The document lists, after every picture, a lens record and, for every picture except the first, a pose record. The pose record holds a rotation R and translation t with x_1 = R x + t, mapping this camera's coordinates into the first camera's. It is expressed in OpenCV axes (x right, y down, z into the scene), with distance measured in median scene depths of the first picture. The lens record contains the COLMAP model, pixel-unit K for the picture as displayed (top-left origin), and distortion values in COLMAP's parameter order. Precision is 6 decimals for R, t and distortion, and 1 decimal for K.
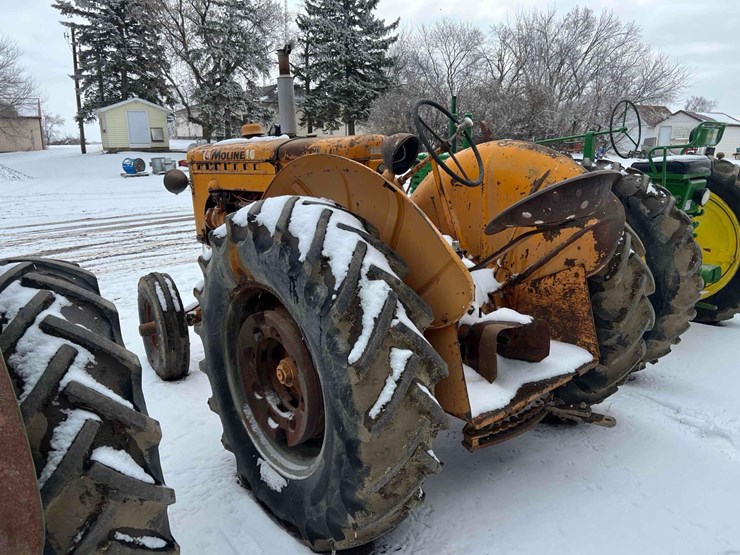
lens RADIAL K [[559.0, 0, 367.3], [0, 559.0, 278.1], [0, 0, 1]] dist [0.035544, -0.043428]
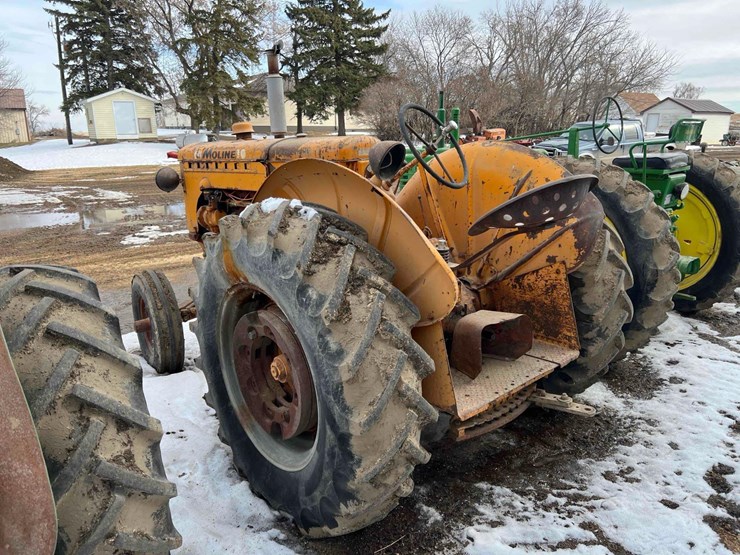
lens RADIAL K [[559.0, 0, 370.2], [0, 559.0, 277.8], [0, 0, 1]] dist [0.035544, -0.043428]
pose [[0.999755, -0.010731, 0.019336, 0.002669], [0.010362, 0.999764, 0.019087, -0.011499], [-0.019536, -0.018882, 0.999631, -0.023934]]
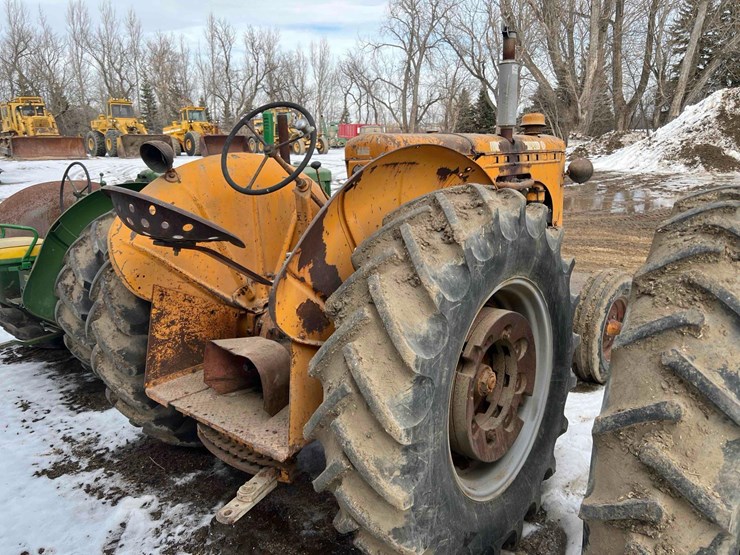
lens RADIAL K [[559.0, 0, 373.8], [0, 559.0, 274.7], [0, 0, 1]] dist [0.035544, -0.043428]
pose [[0.178905, 0.248984, -0.951840, 0.713337], [-0.211713, 0.954527, 0.209894, -0.169680], [0.960818, 0.163966, 0.223483, 0.616481]]
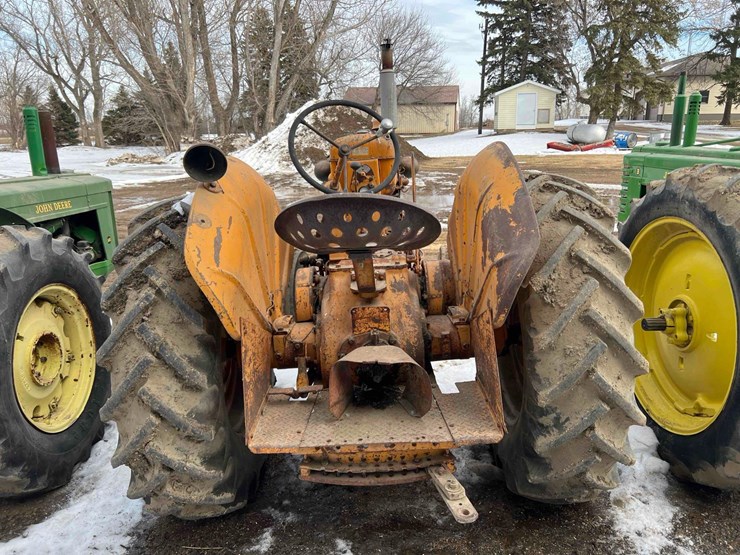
lens RADIAL K [[559.0, 0, 375.2], [0, 559.0, 275.6], [0, 0, 1]] dist [0.035544, -0.043428]
pose [[0.775142, 0.158215, -0.611655, 0.479600], [-0.139487, 0.987103, 0.078562, -0.071299], [0.616196, 0.024421, 0.787214, 0.196806]]
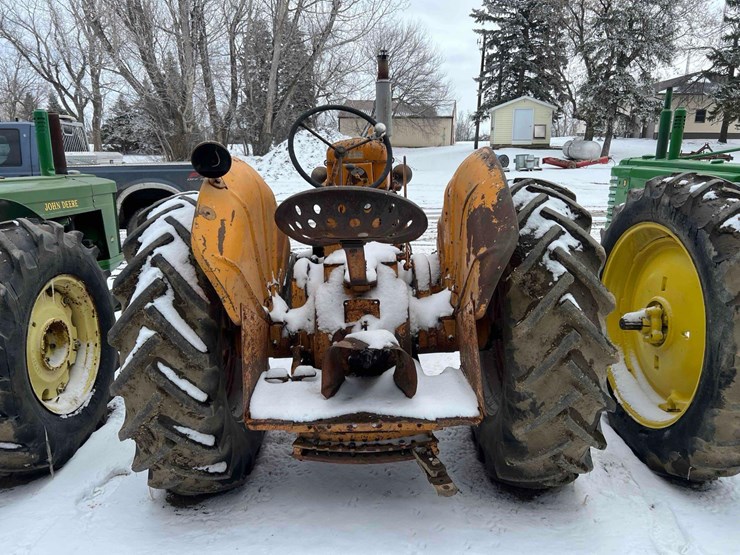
lens RADIAL K [[559.0, 0, 365.9], [0, 559.0, 284.7], [0, 0, 1]] dist [0.035544, -0.043428]
pose [[0.768727, 0.169028, -0.616838, 0.509160], [-0.158271, 0.984724, 0.072594, -0.054021], [0.619685, 0.041822, 0.783735, 0.167710]]
